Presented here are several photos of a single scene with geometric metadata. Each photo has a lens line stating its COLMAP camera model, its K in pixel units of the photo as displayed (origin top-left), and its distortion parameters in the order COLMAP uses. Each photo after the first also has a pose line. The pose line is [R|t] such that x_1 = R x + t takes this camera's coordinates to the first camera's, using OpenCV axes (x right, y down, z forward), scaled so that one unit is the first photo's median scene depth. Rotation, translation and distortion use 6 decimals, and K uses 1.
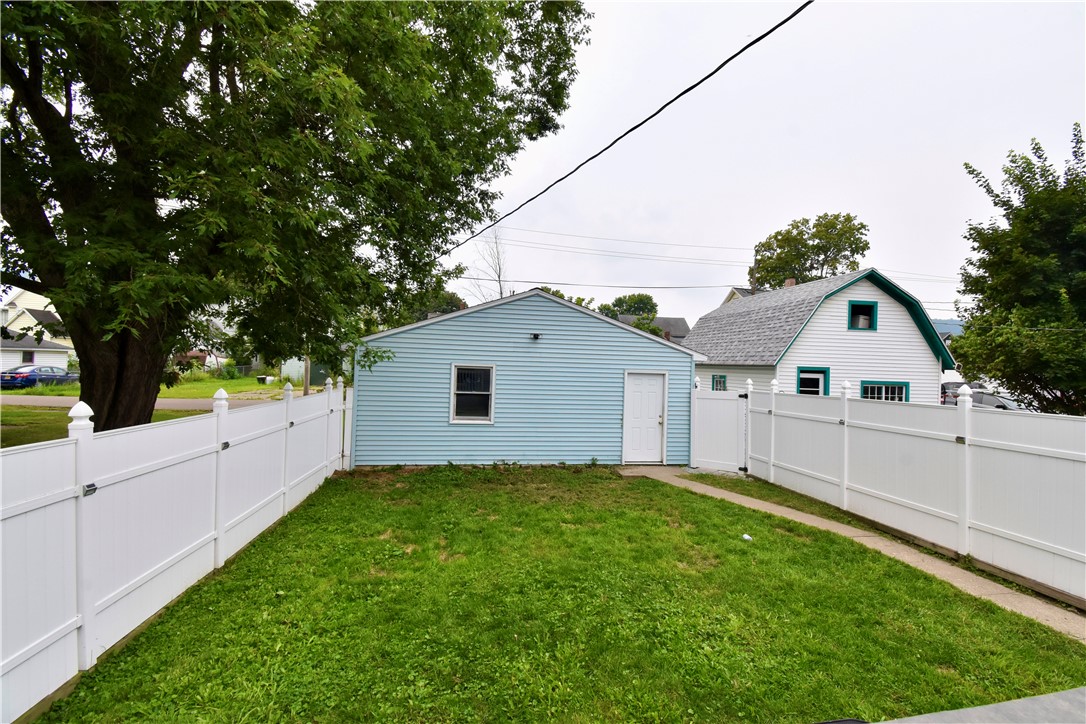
lens RADIAL K [[475.2, 0, 540.6], [0, 475.2, 358.9], [0, 0, 1]] dist [-0.001728, -0.001426]
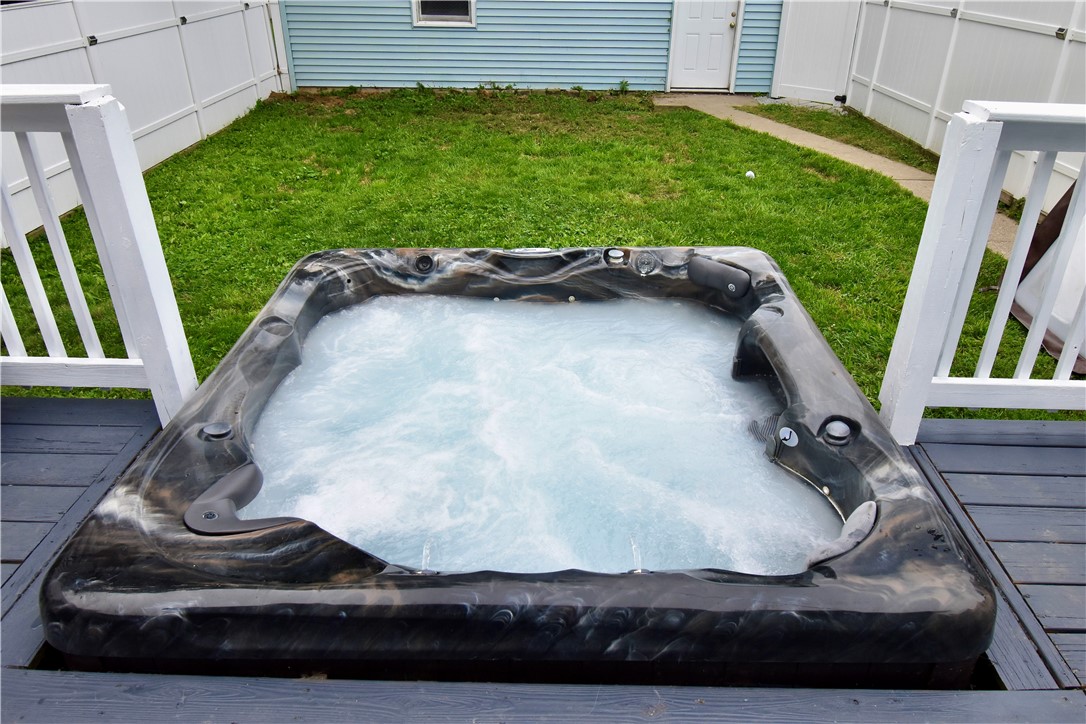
lens RADIAL K [[734.5, 0, 547.0], [0, 734.5, 356.3], [0, 0, 1]] dist [0.008748, -0.004746]
pose [[0.985316, 0.065379, -0.157725, 0.320949], [0.022484, 0.866053, 0.499447, 0.028559], [0.169252, -0.495660, 0.851866, -0.218554]]
